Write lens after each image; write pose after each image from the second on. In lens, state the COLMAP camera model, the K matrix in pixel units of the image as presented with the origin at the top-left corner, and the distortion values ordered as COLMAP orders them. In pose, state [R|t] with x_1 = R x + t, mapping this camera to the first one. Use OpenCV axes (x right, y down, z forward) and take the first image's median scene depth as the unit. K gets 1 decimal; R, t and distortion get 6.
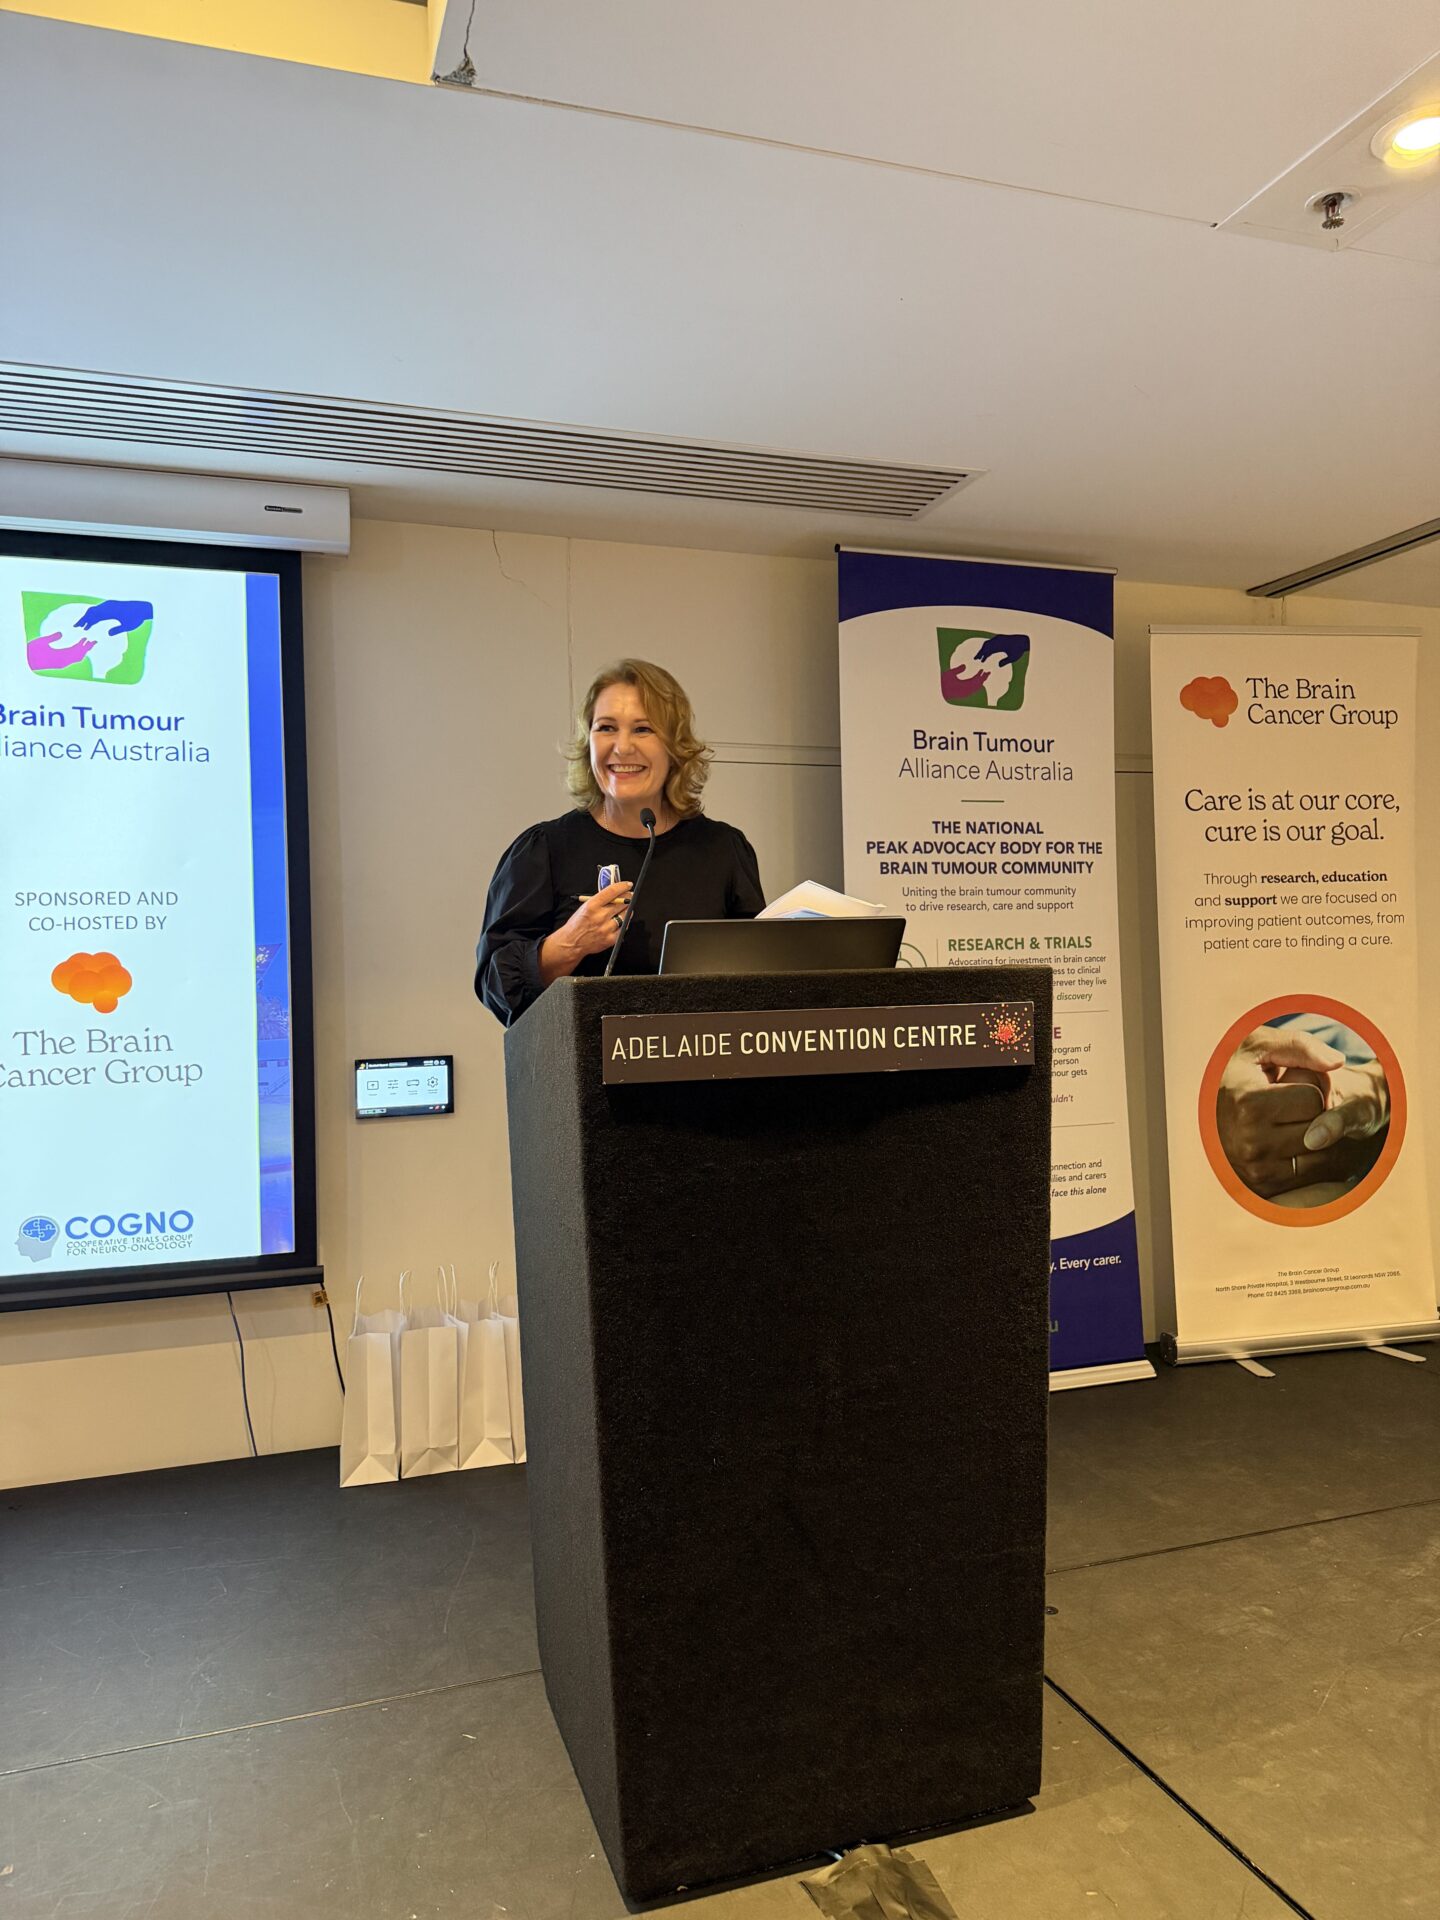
lens RADIAL K [[1352.6, 0, 708.1], [0, 1352.6, 964.5], [0, 0, 1]] dist [0.056280, -0.064554]
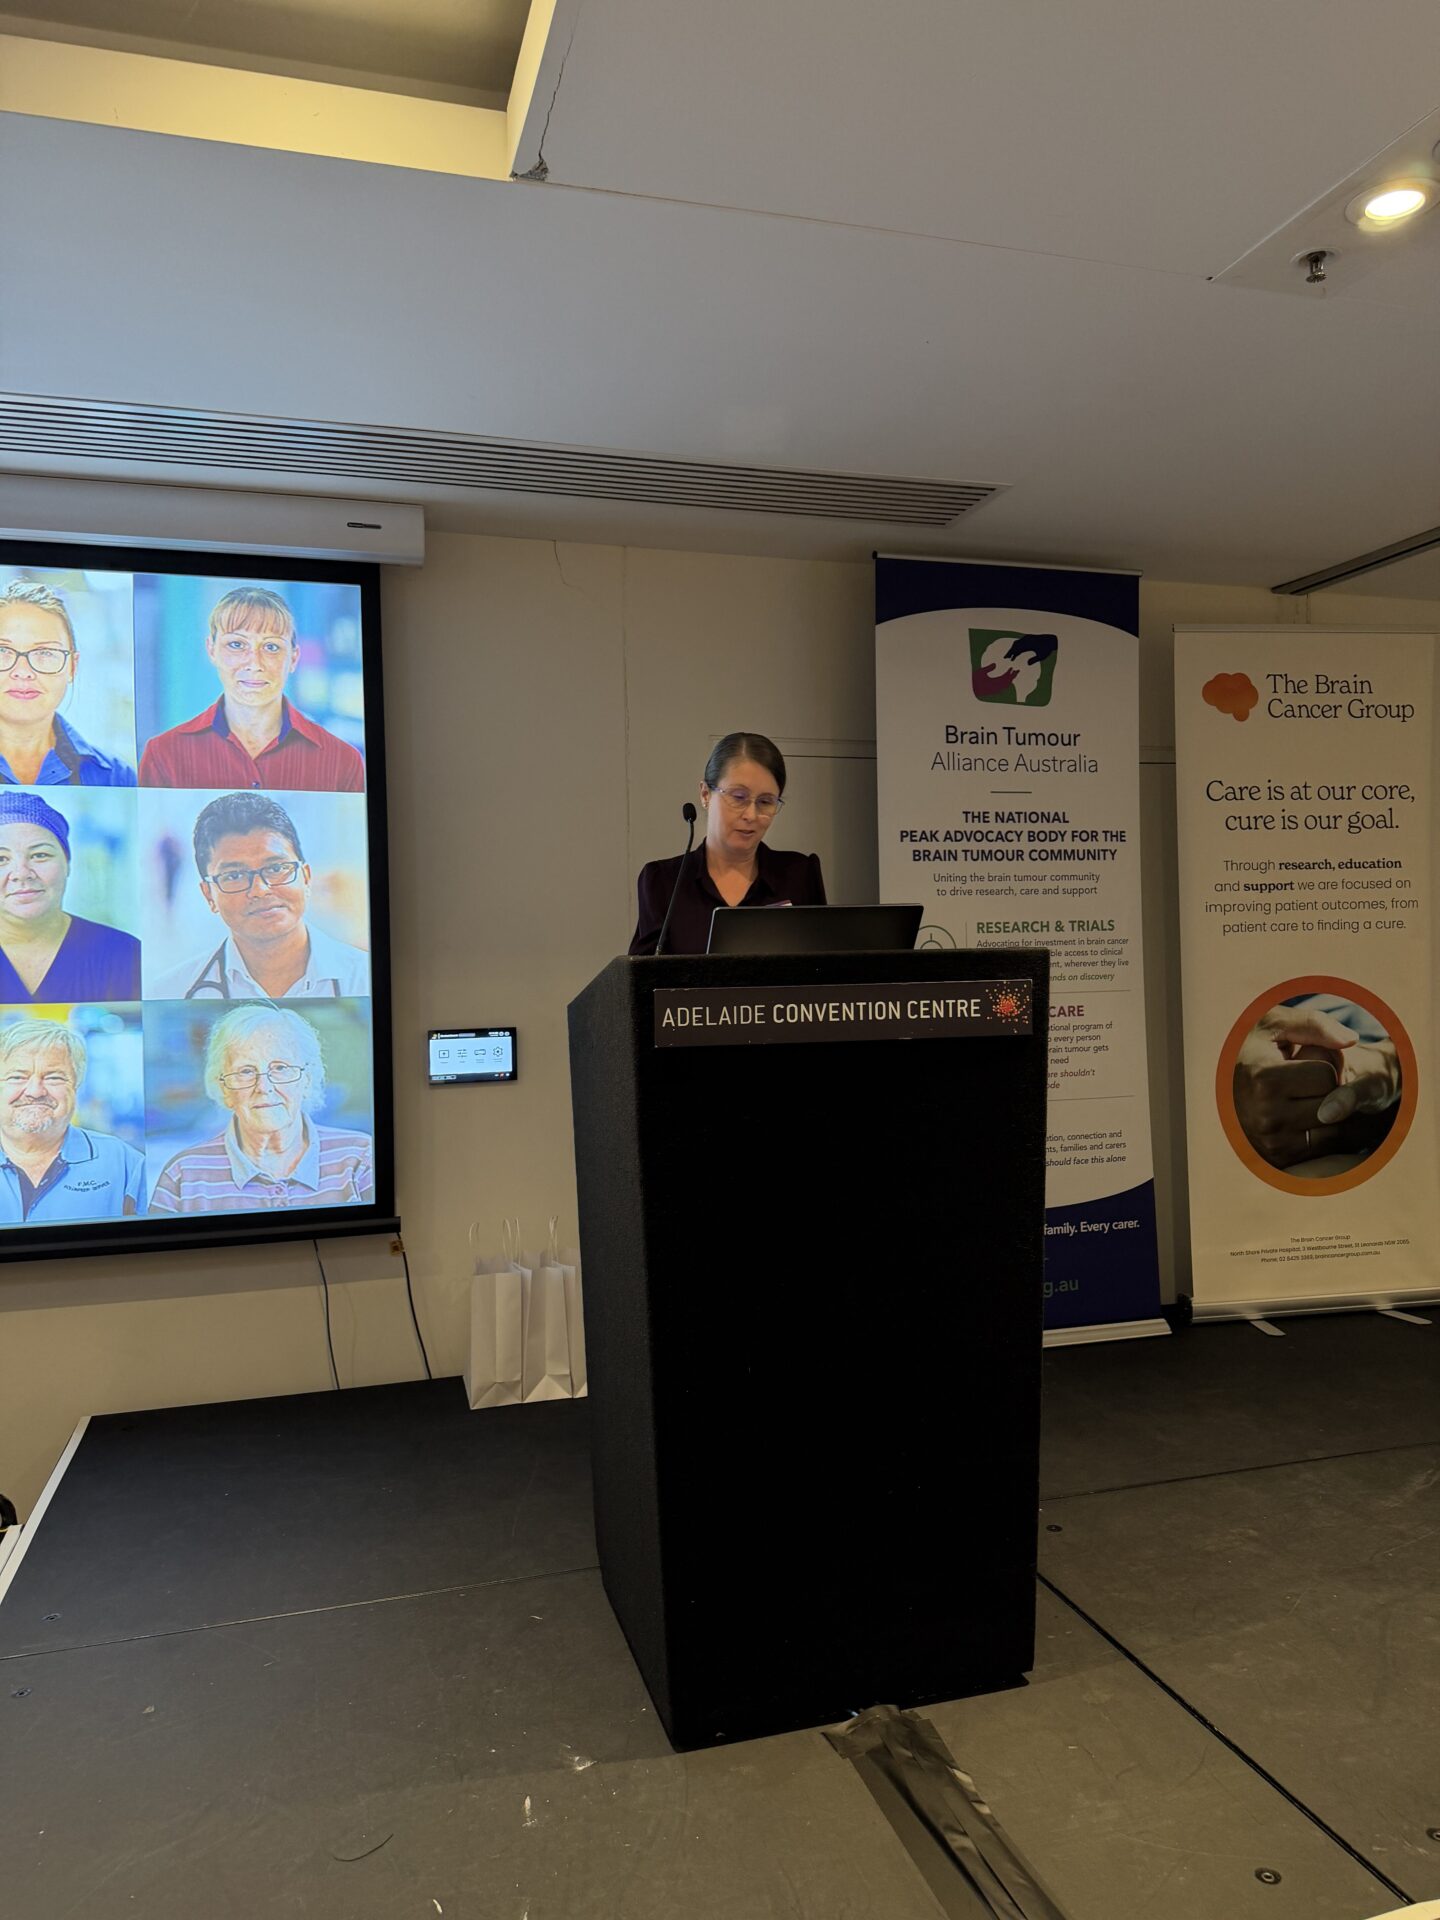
lens RADIAL K [[1352.6, 0, 706.5], [0, 1352.6, 967.1], [0, 0, 1]] dist [0.056280, -0.064554]
pose [[0.999264, 0.005107, -0.038026, 0.005433], [-0.004461, 0.999844, 0.017063, -0.000646], [0.038107, -0.016881, 0.999131, -0.082389]]
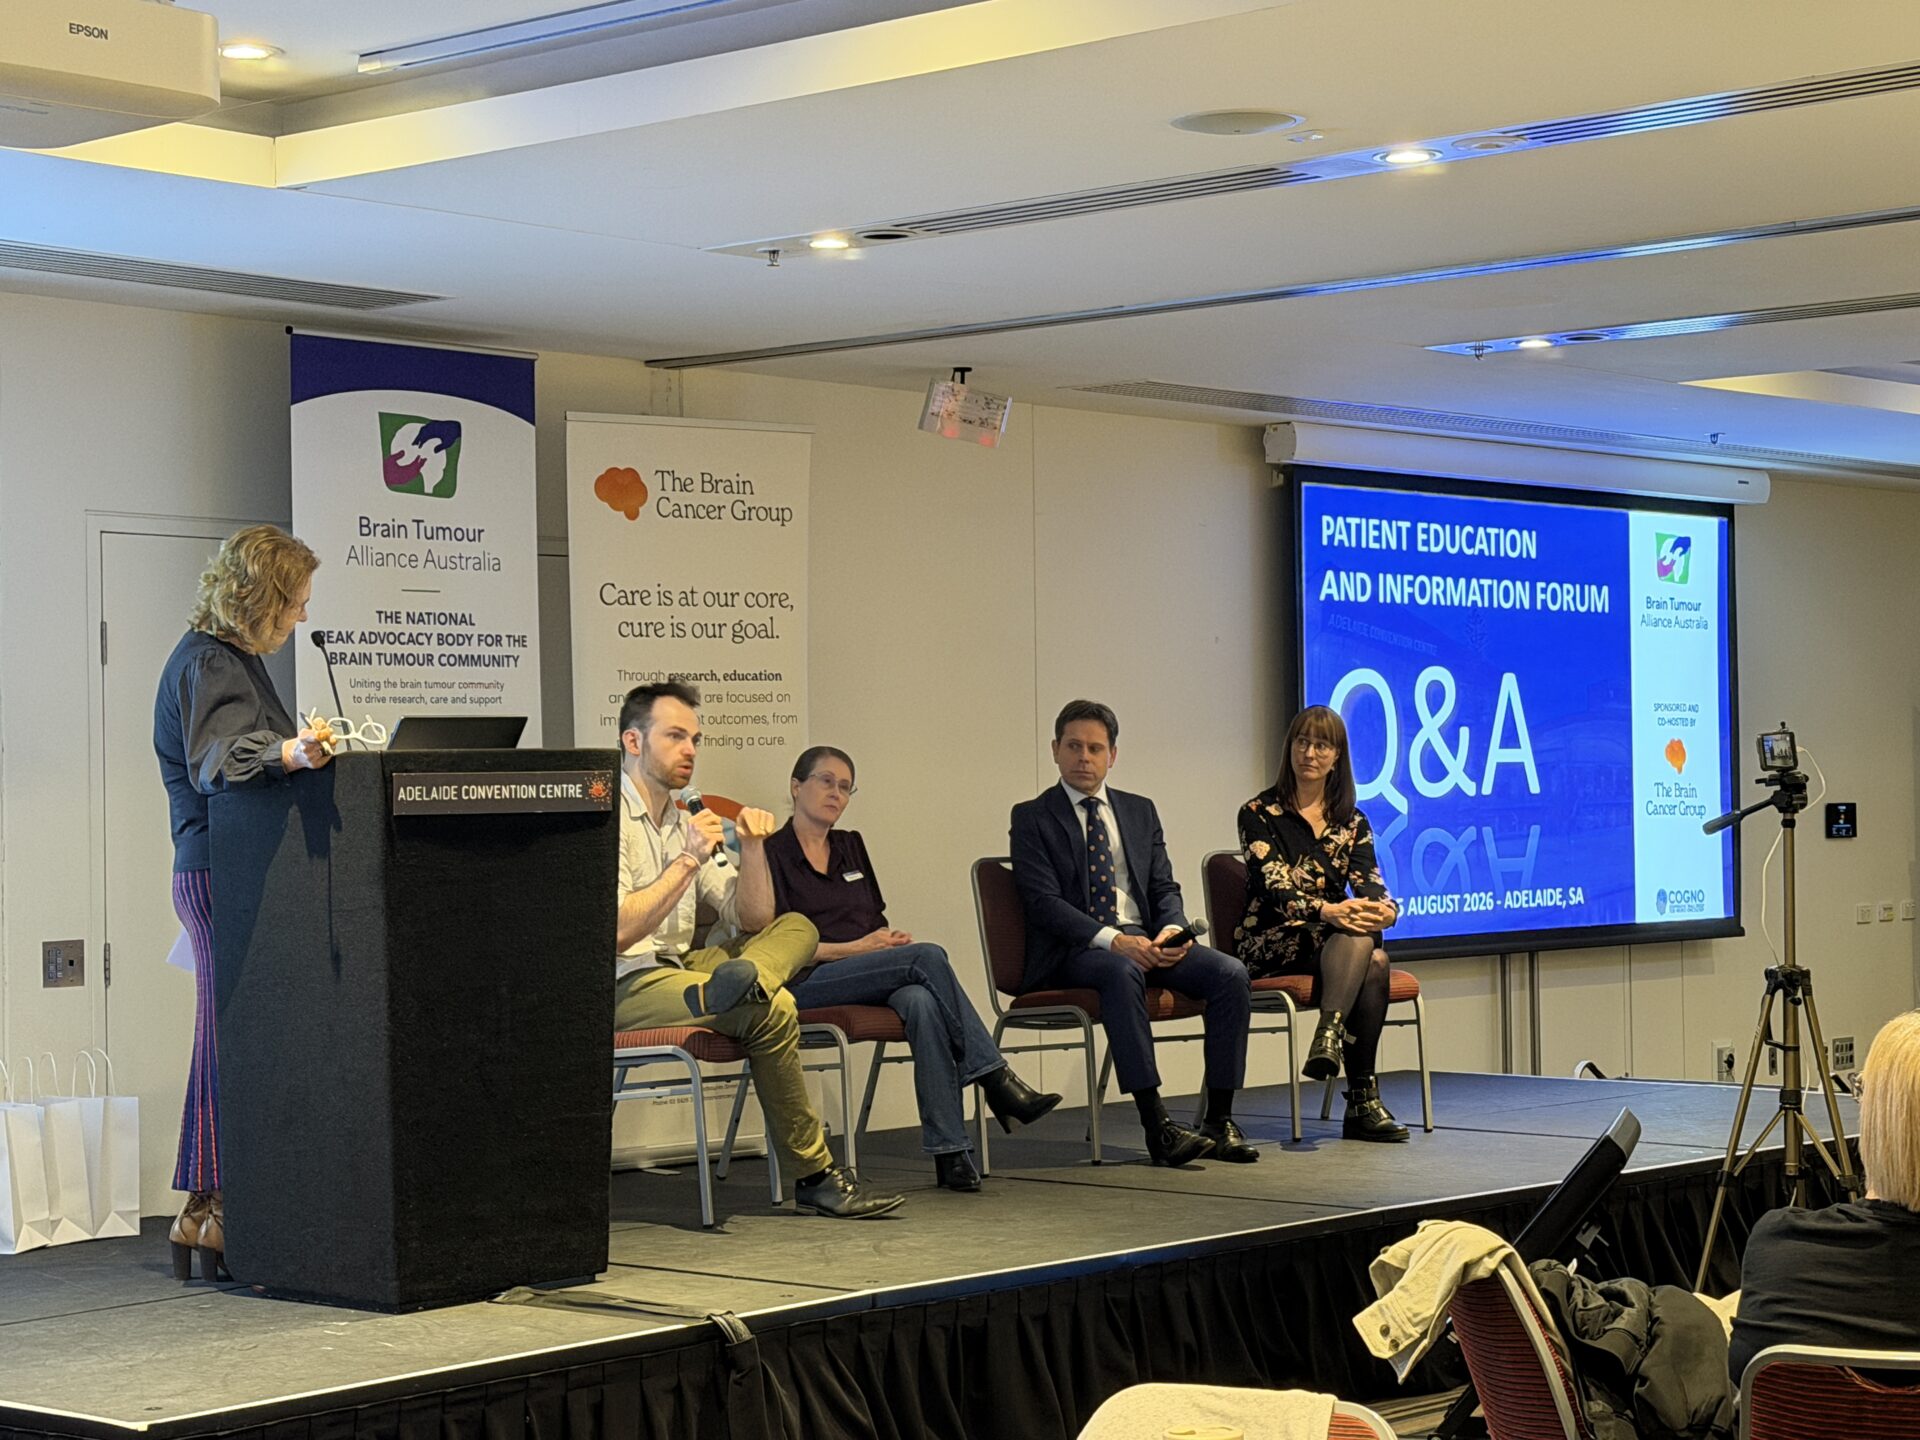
lens RADIAL K [[3607.0, 0, 947.8], [0, 3607.0, 740.1], [0, 0, 1]] dist [0.108733, 0.000000]
pose [[0.862769, 0.014450, 0.505391, -0.861759], [-0.004517, 0.999772, -0.020874, 0.042856], [-0.505577, 0.015726, 0.862638, -1.575487]]
